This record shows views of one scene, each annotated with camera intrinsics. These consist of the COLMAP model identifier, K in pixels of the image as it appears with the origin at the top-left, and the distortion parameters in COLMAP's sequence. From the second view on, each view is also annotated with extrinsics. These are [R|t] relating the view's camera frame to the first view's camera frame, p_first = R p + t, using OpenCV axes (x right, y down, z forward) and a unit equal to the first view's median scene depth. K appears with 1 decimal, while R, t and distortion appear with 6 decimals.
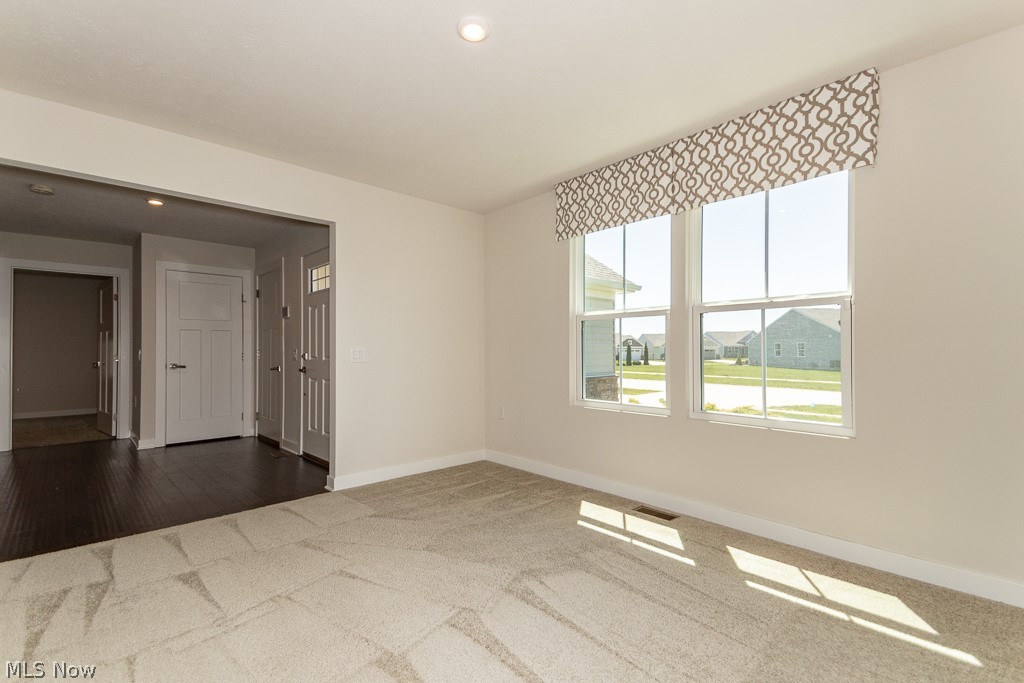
lens RADIAL K [[469.3, 0, 509.1], [0, 469.3, 345.7], [0, 0, 1]] dist [0.042924, -0.012066]
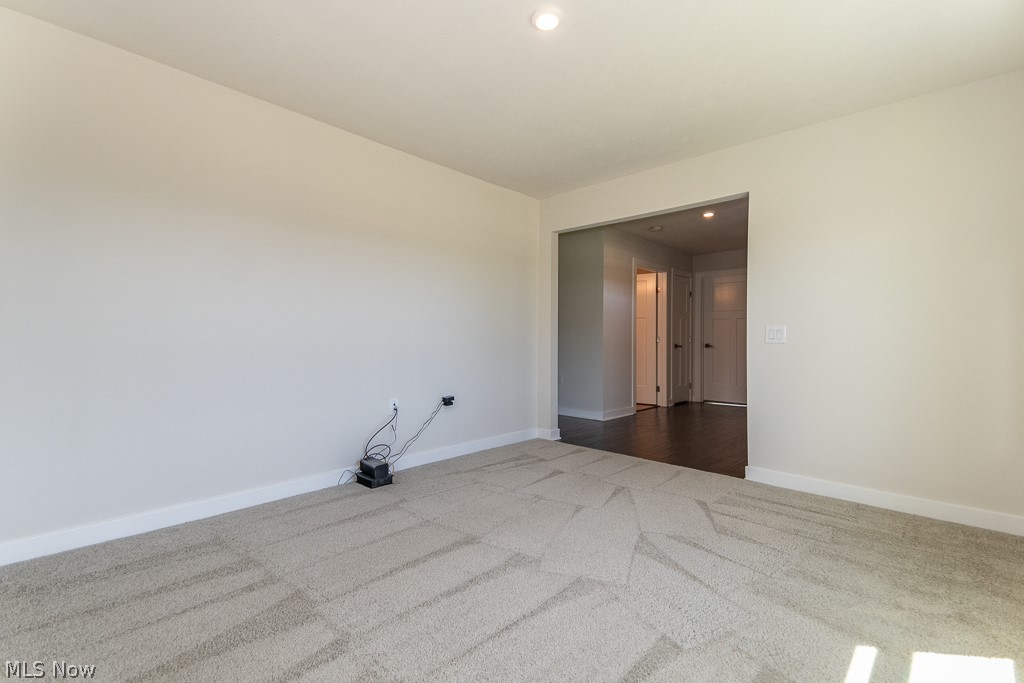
lens RADIAL K [[469.3, 0, 508.9], [0, 469.3, 337.6], [0, 0, 1]] dist [0.042924, -0.012066]
pose [[0.061750, -0.000548, -0.998092, 0.612590], [-0.000395, 1.000000, -0.000573, 0.030175], [0.998092, 0.000430, 0.061750, 0.535135]]
